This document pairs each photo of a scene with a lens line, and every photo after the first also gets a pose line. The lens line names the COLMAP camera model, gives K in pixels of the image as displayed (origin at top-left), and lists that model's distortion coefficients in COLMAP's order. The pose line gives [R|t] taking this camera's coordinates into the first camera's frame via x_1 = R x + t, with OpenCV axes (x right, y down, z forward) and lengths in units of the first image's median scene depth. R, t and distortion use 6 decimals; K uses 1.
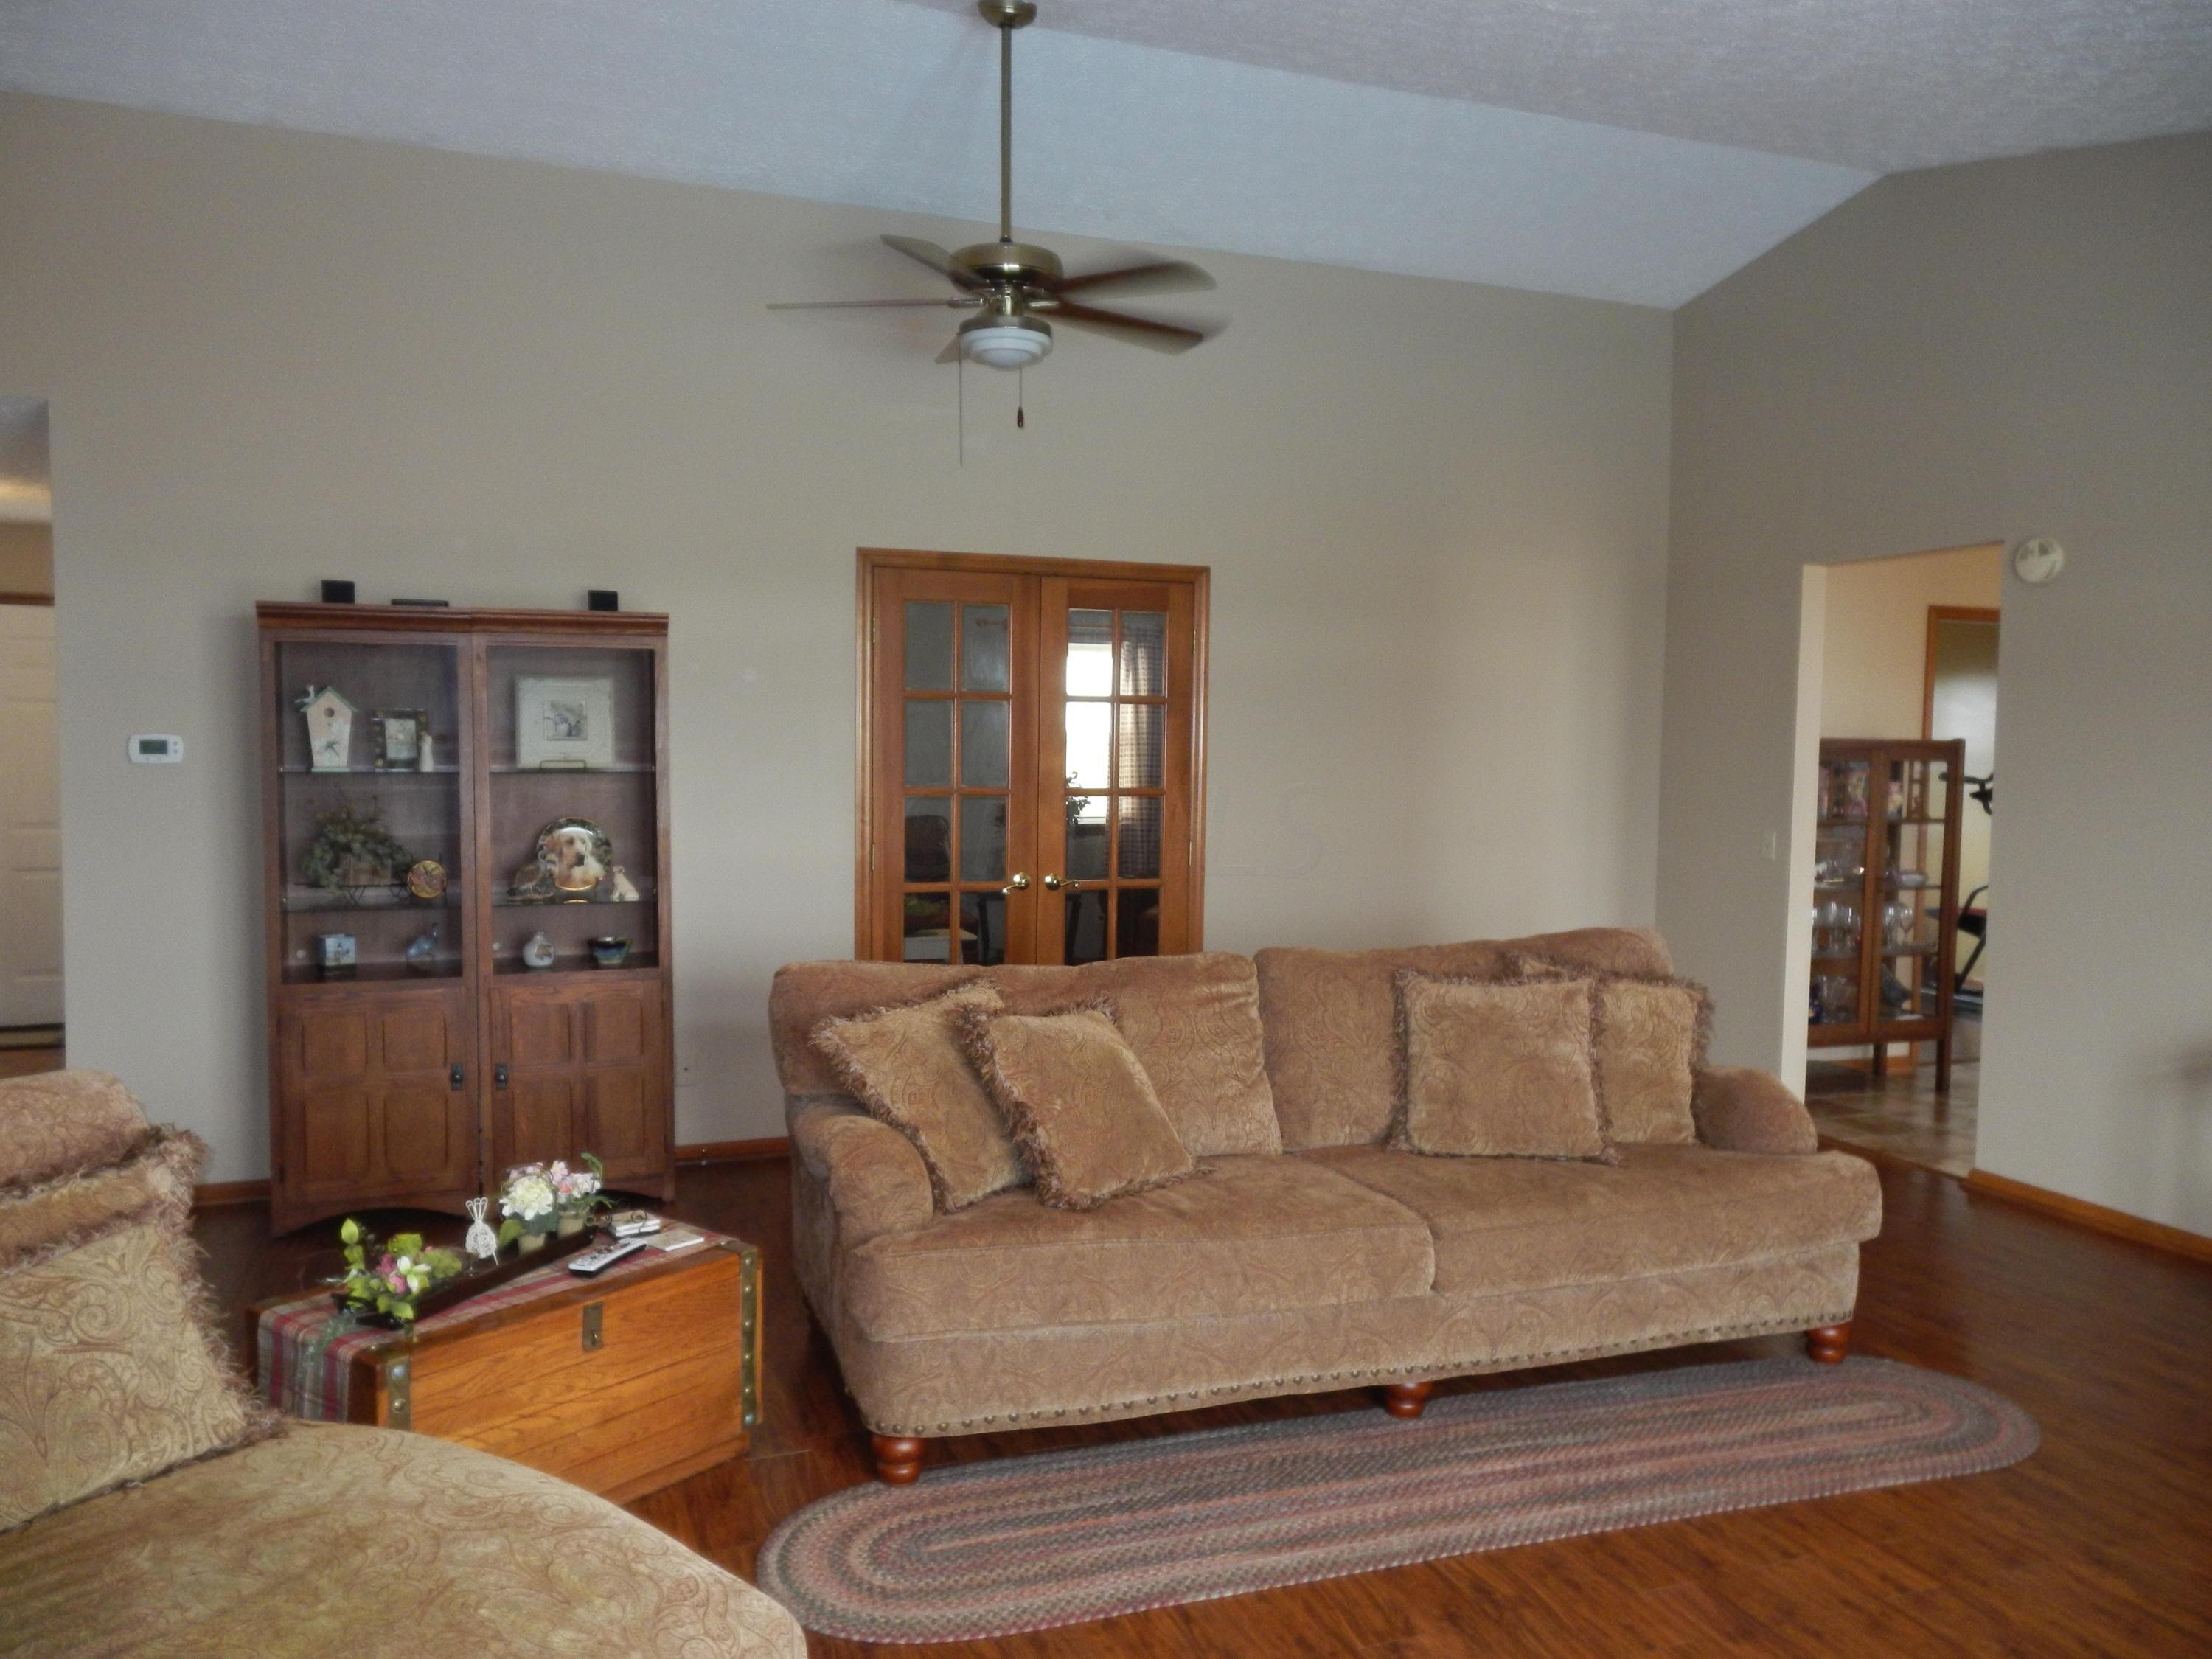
lens RADIAL K [[1664.4, 0, 1097.4], [0, 1664.4, 828.4], [0, 0, 1]] dist [0.018376, -0.007799]
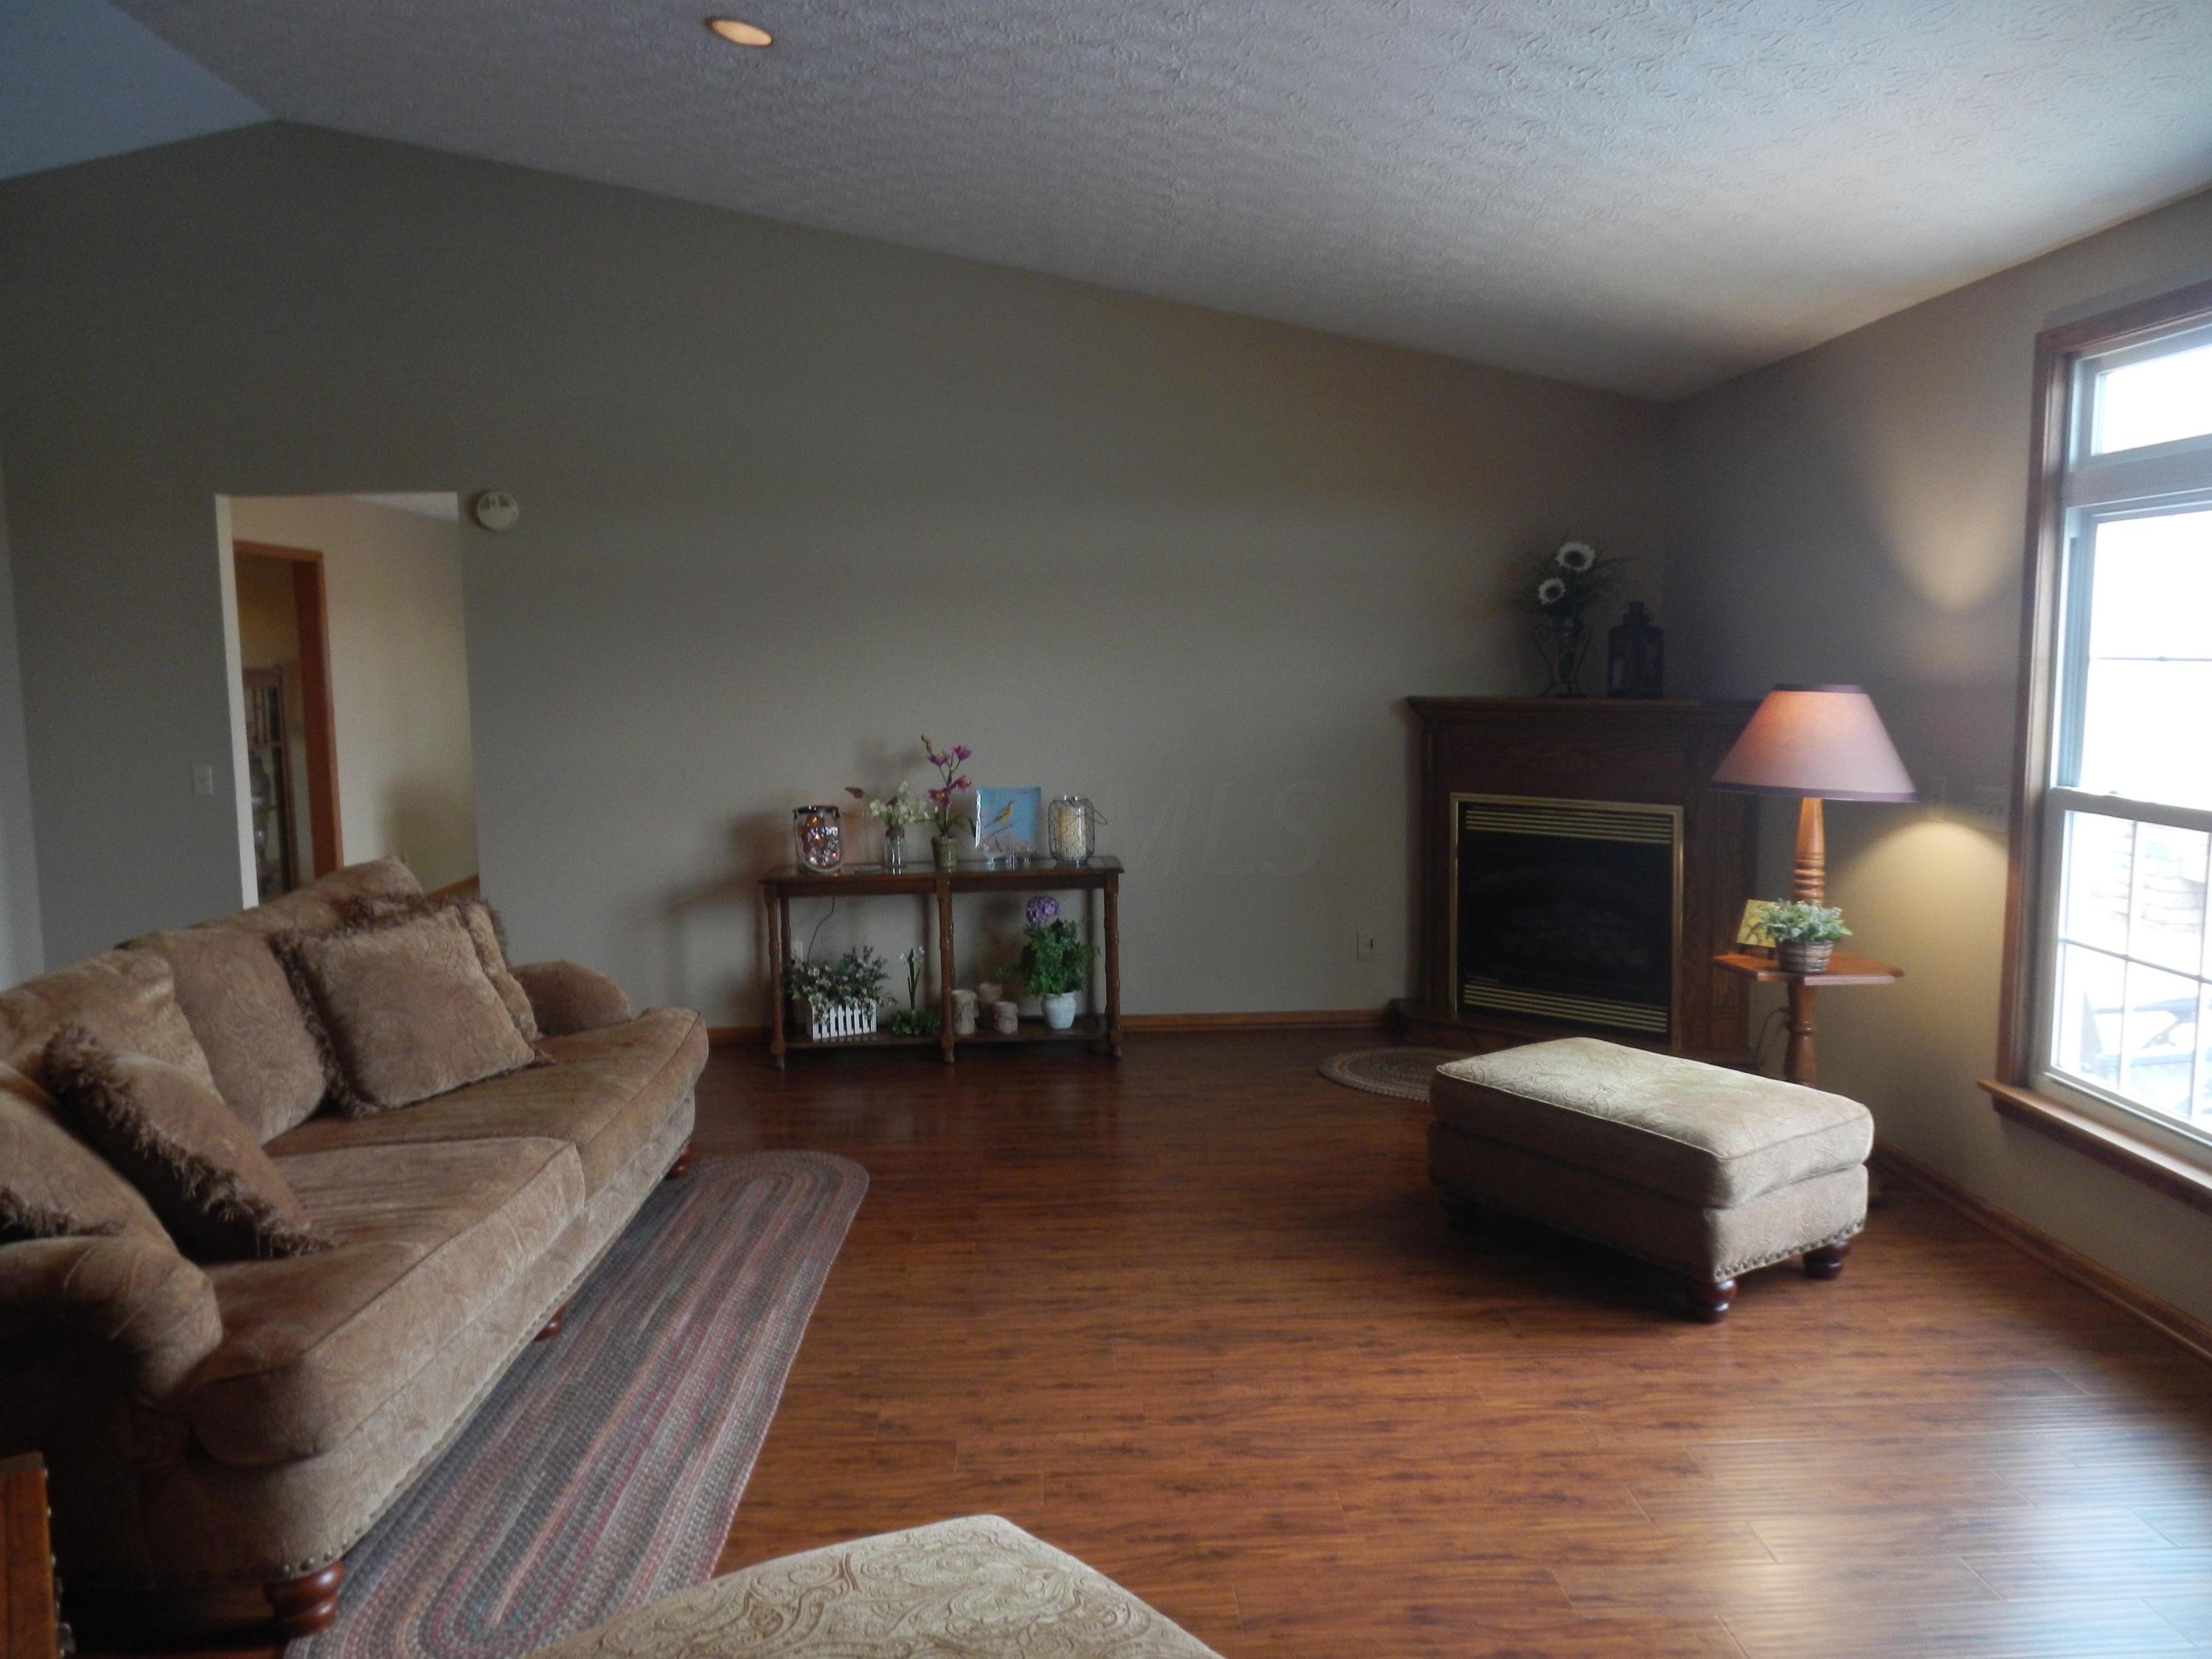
lens RADIAL K [[1664.4, 0, 1111.3], [0, 1664.4, 821.0], [0, 0, 1]] dist [0.018376, -0.007799]
pose [[0.310783, -0.114507, 0.943558, -0.676415], [0.071545, 0.992719, 0.096908, -0.040539], [-0.947784, 0.037389, 0.316713, 0.348143]]
